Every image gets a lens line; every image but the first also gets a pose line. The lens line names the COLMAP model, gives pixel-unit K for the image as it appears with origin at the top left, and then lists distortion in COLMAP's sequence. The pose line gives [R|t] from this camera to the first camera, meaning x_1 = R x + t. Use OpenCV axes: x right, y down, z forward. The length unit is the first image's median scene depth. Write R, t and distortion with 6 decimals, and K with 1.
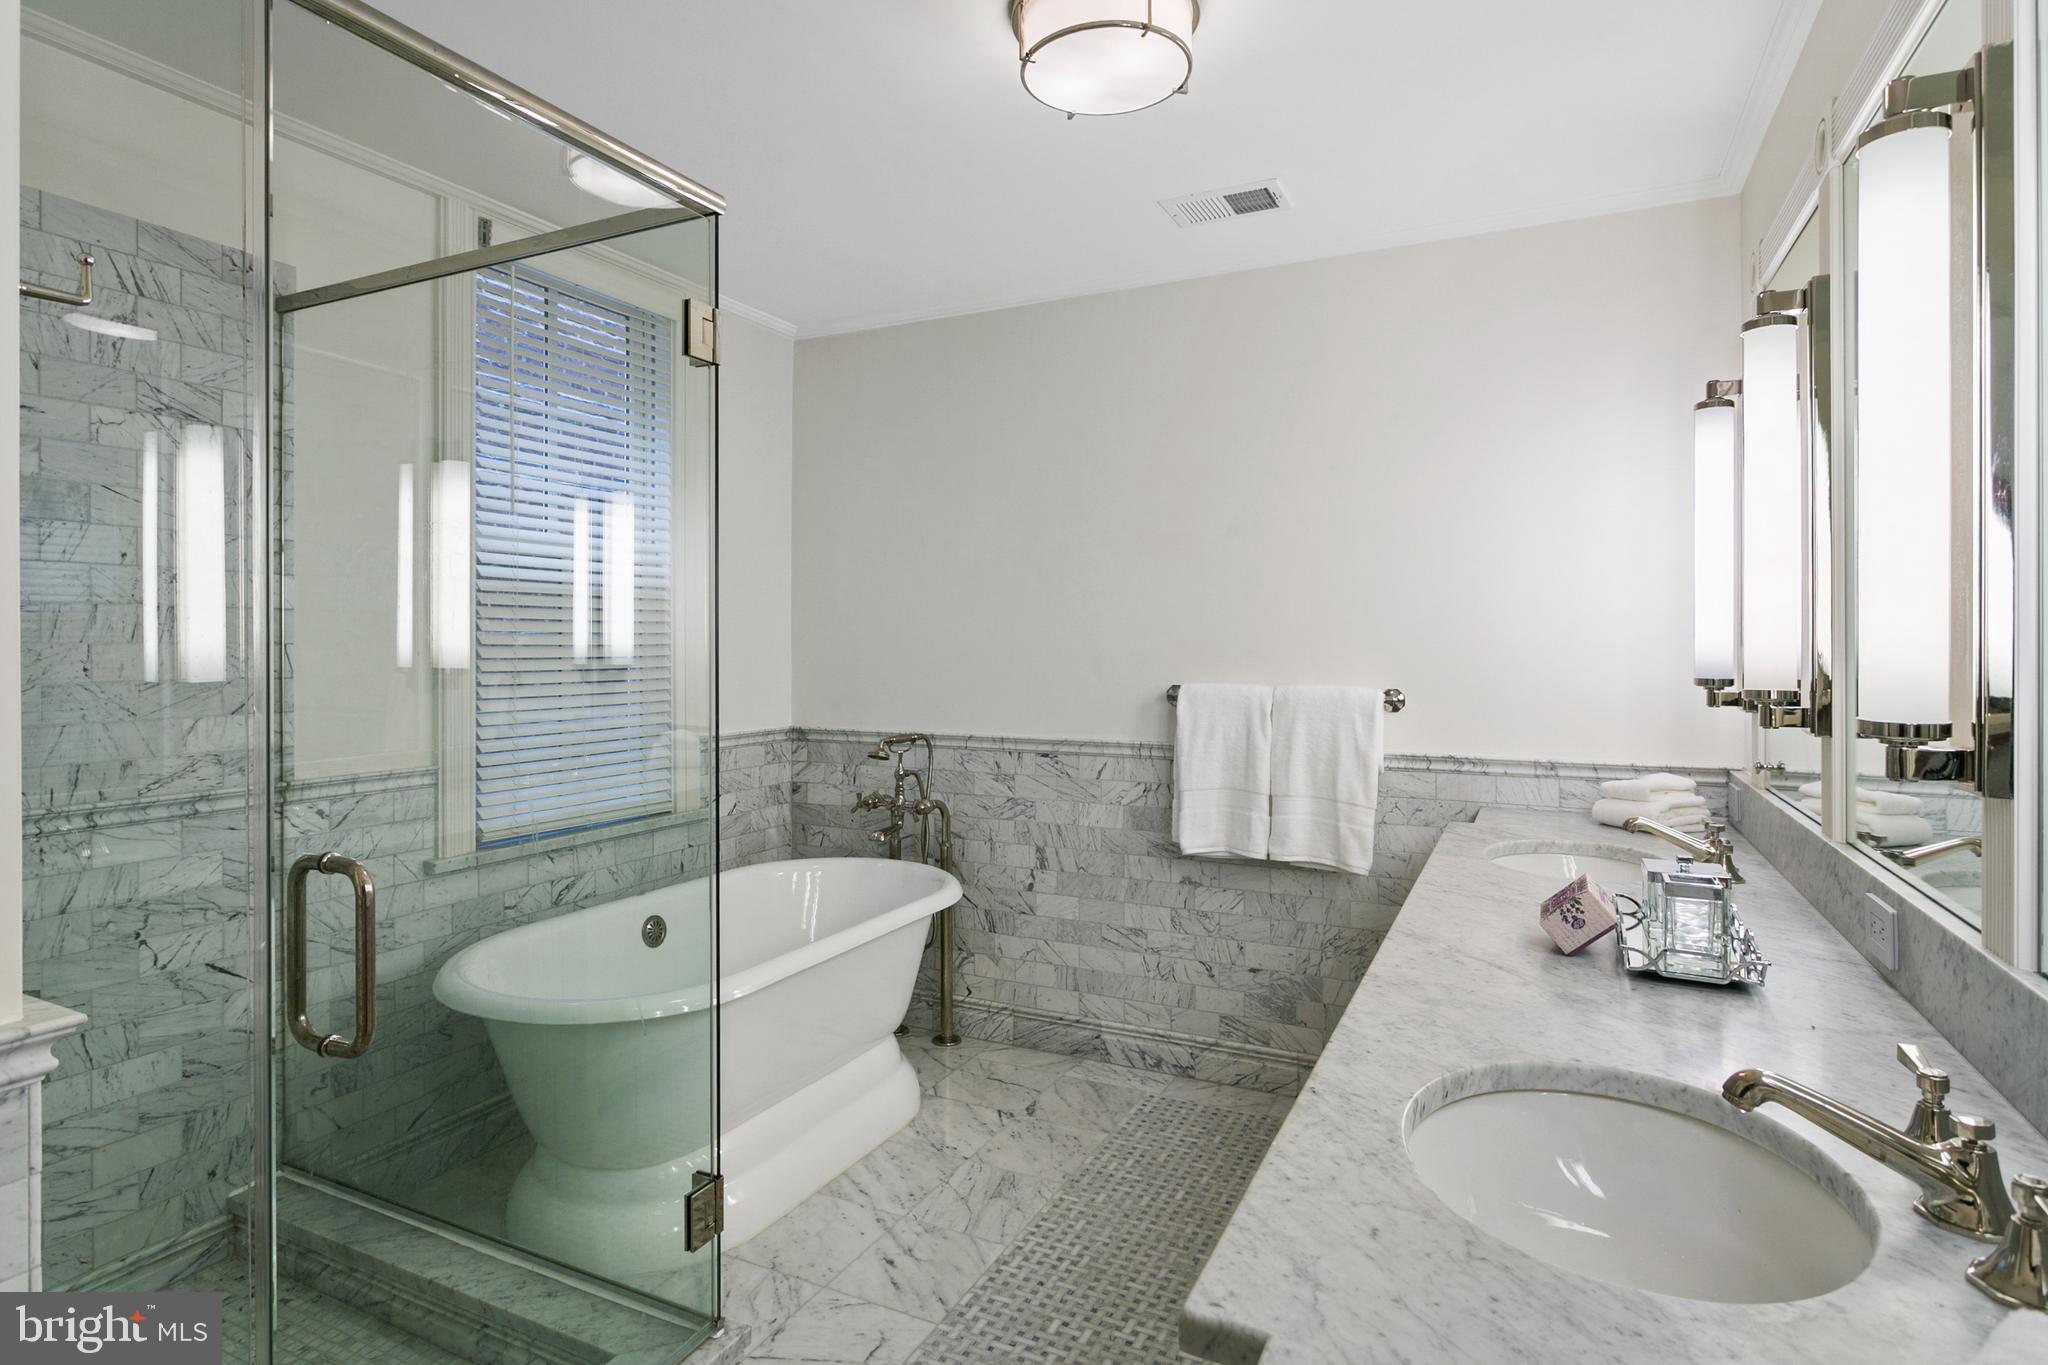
lens RADIAL K [[1098.8, 0, 1000.1], [0, 1098.8, 643.4], [0, 0, 1]] dist [0.000553, -0.001801]
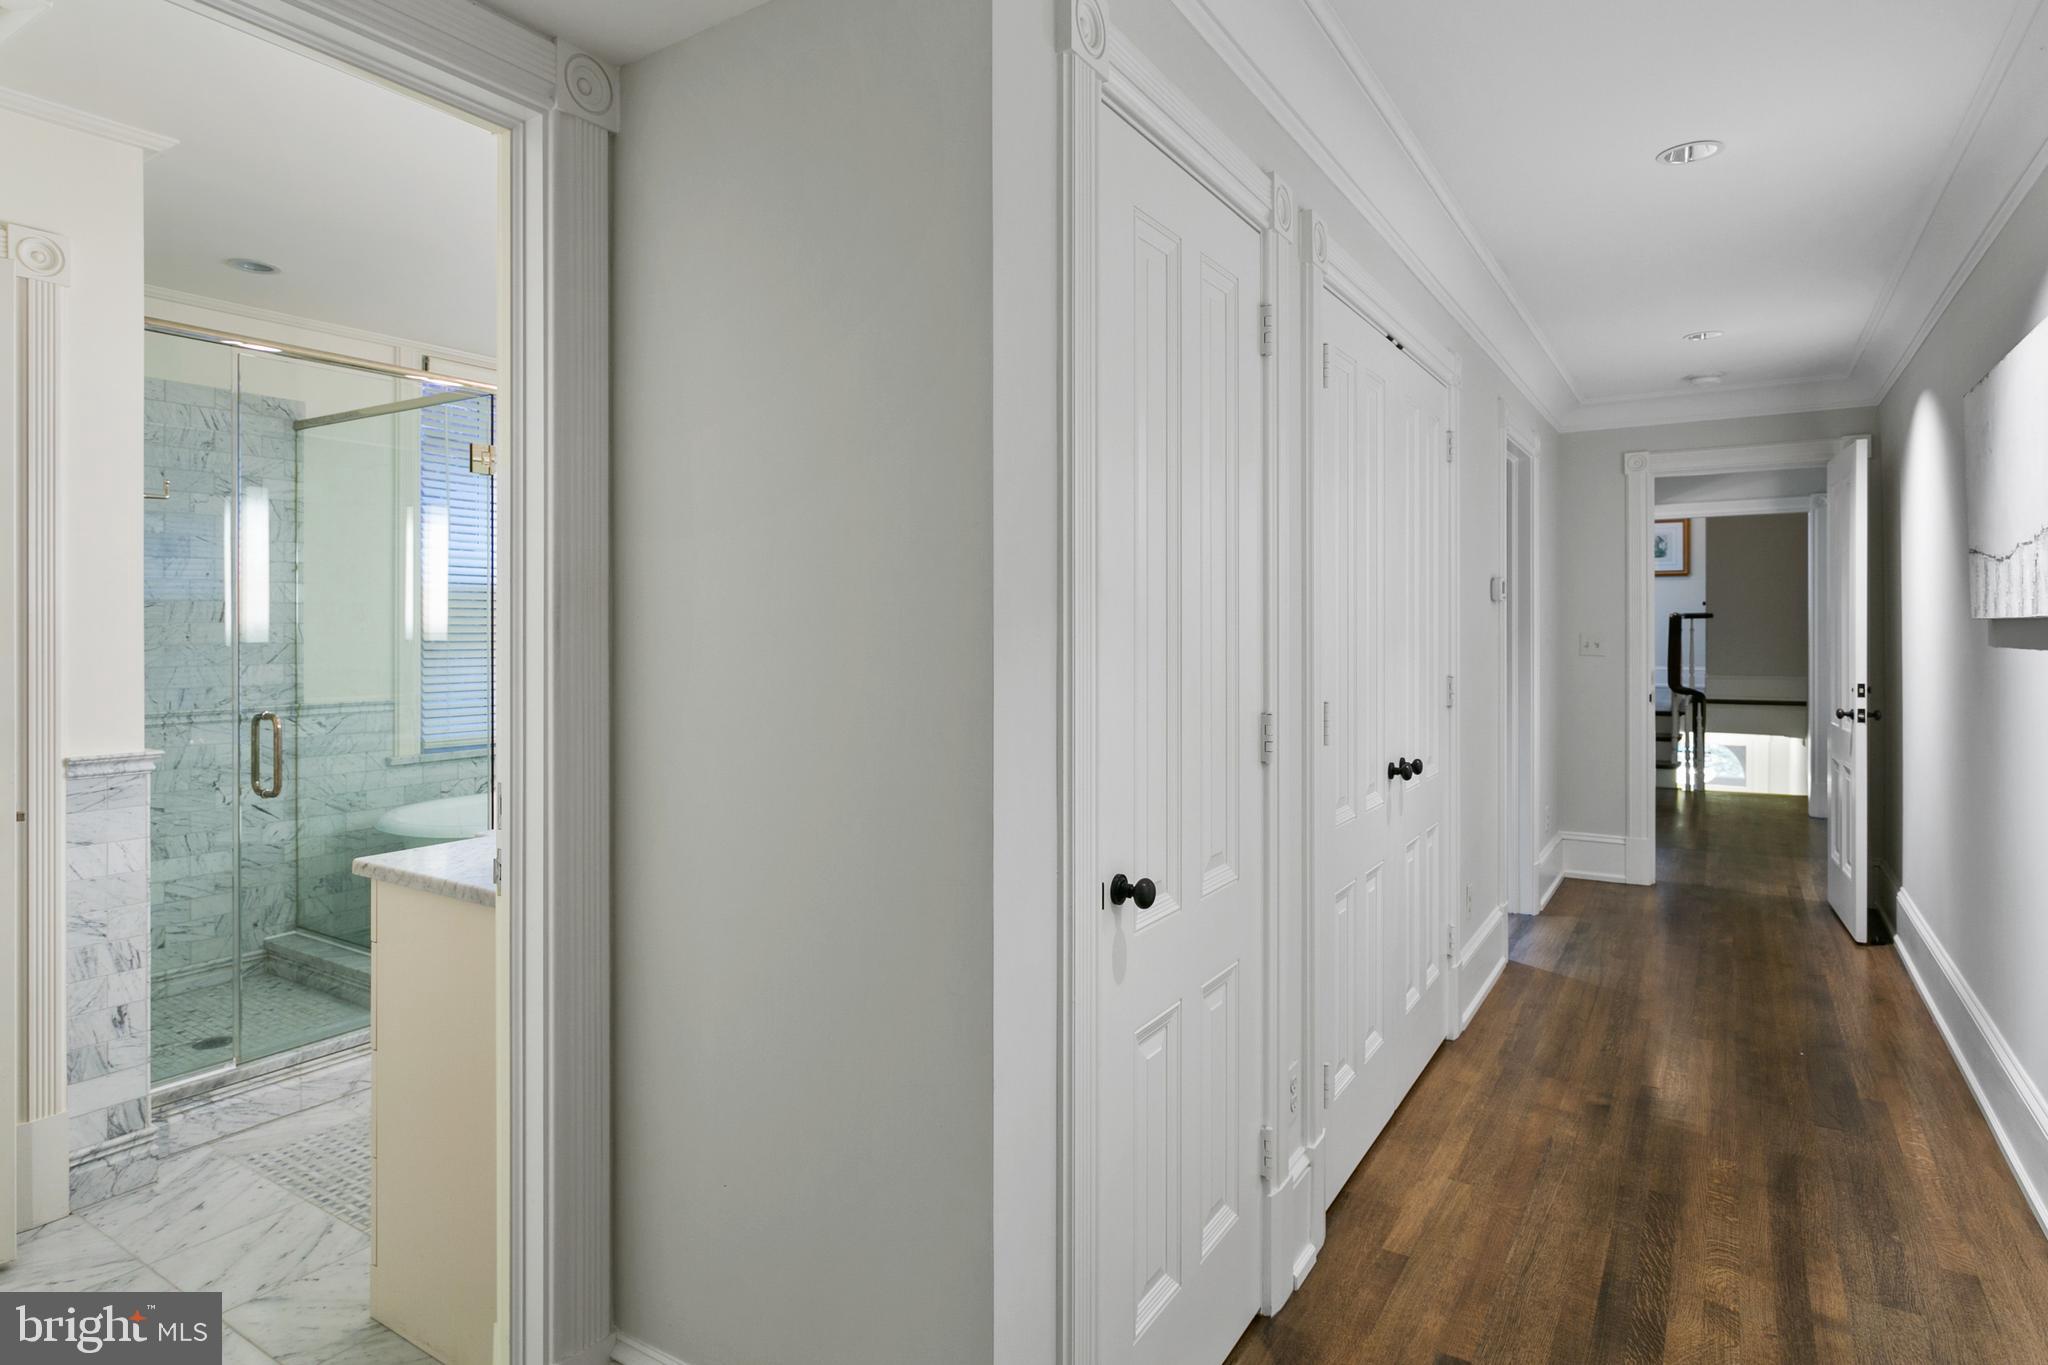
lens RADIAL K [[1139.0, 0, 982.5], [0, 1139.0, 625.5], [0, 0, 1]] dist [-0.000754, 0.000322]
pose [[0.993570, 0.002740, -0.113184, 0.637836], [-0.002537, 0.999995, 0.001936, -0.002539], [0.113188, -0.001637, 0.993572, -0.672240]]
